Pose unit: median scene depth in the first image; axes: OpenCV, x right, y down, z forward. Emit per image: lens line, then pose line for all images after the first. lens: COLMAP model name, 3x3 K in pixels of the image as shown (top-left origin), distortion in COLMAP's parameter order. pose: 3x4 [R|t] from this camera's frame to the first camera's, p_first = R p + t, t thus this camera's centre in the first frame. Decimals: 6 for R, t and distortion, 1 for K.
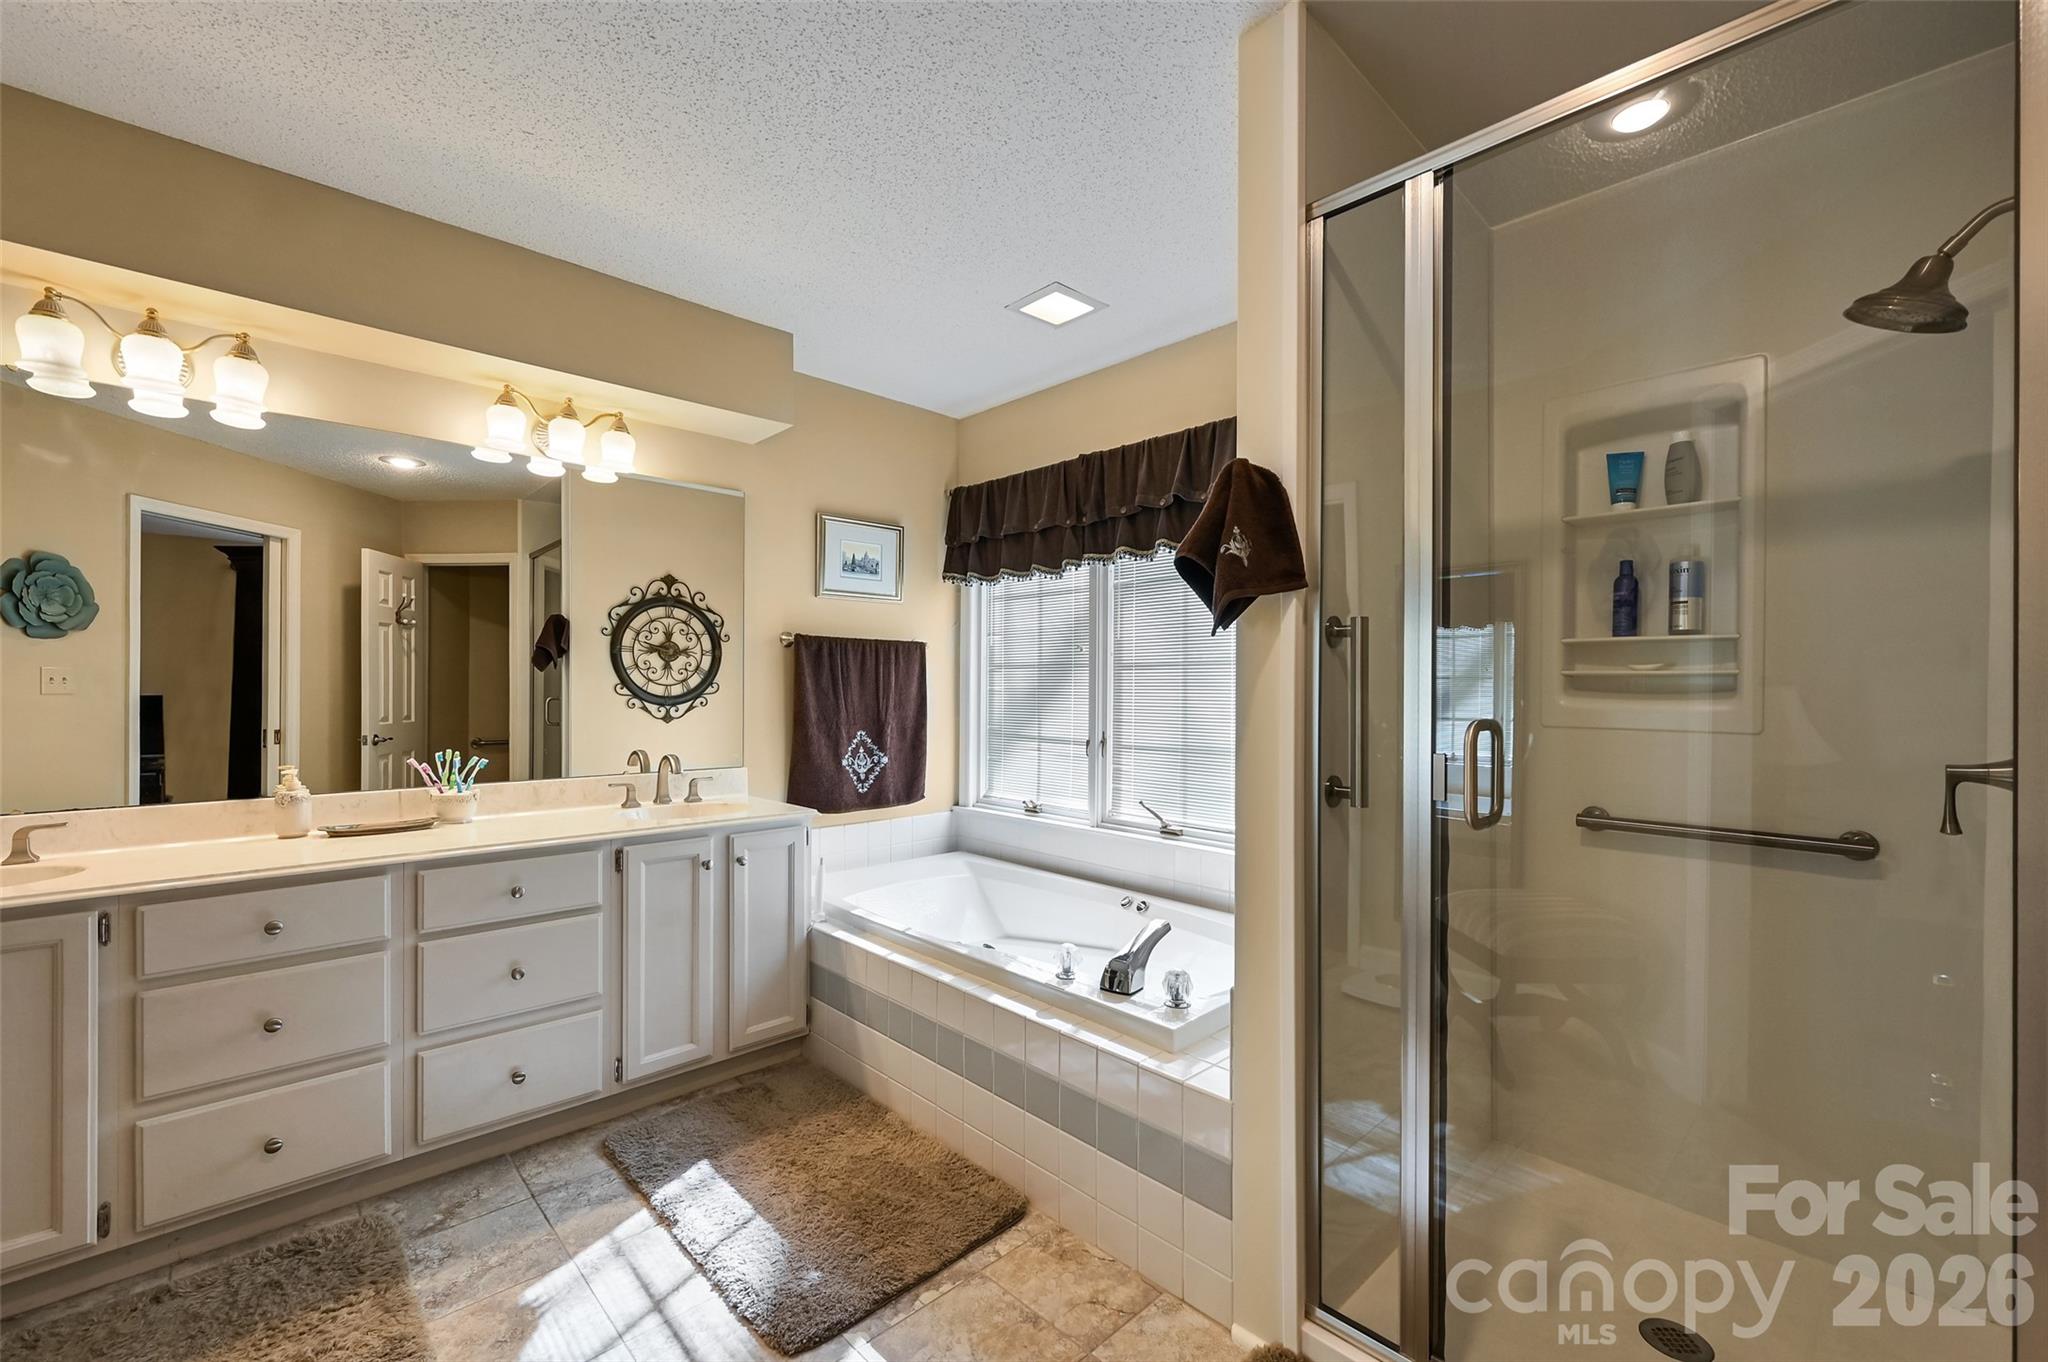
lens RADIAL K [[832.5, 0, 1021.6], [0, 832.5, 688.3], [0, 0, 1]] dist [0.000787, 0.000326]
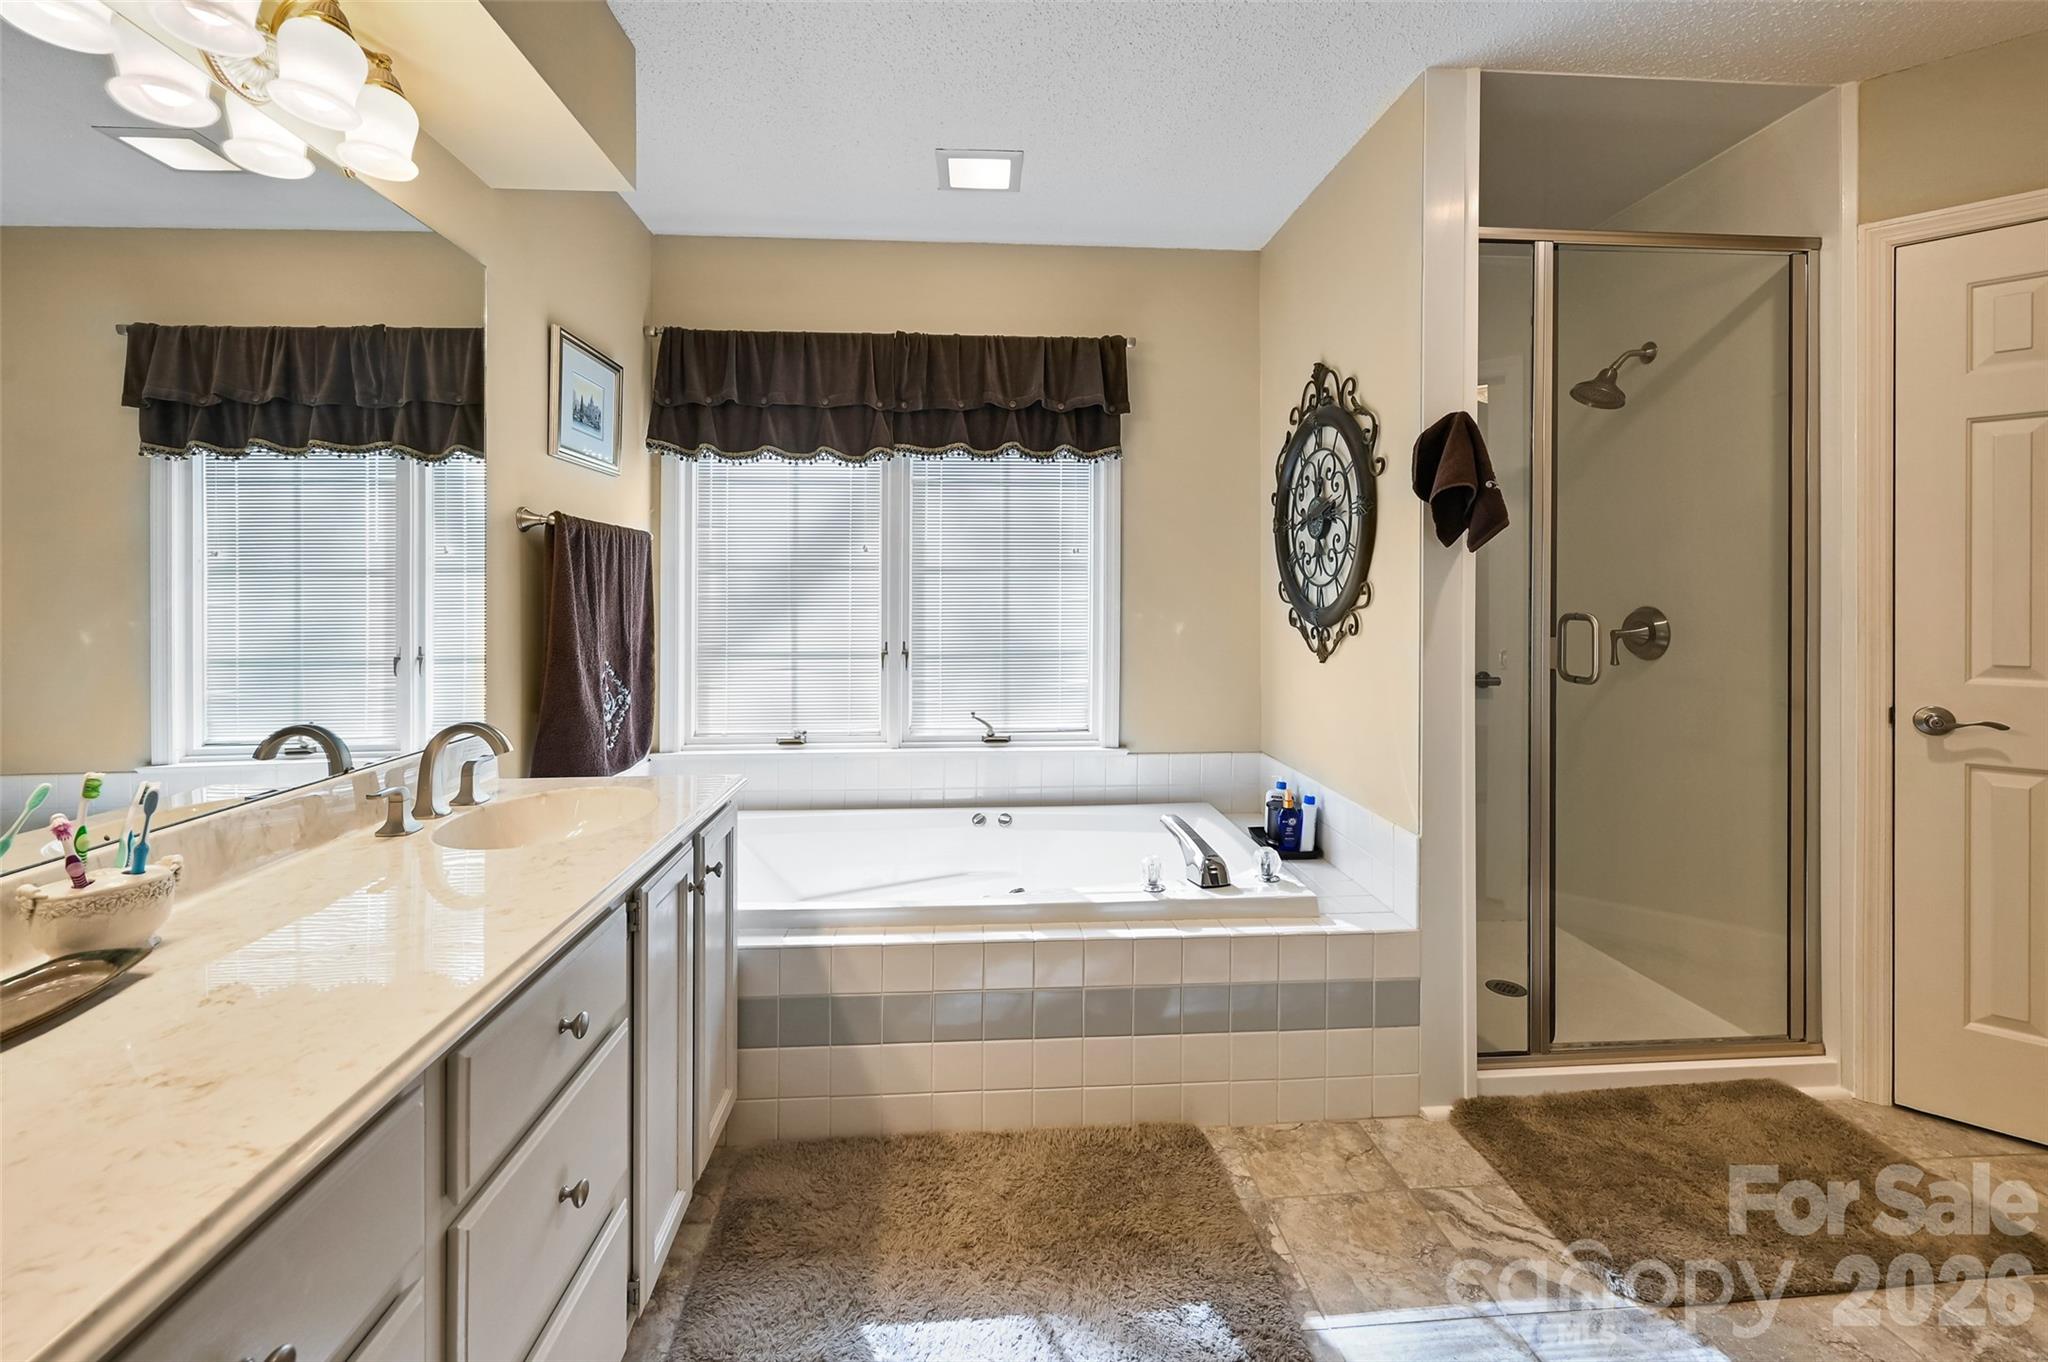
lens RADIAL K [[841.0, 0, 1017.8], [0, 841.0, 591.9], [0, 0, 1]] dist [0.000309, 0.000052]
pose [[0.646180, -0.006006, 0.763161, -0.528212], [0.005789, 0.999979, 0.002969, -0.004295], [-0.763163, 0.002499, 0.646201, 0.318072]]
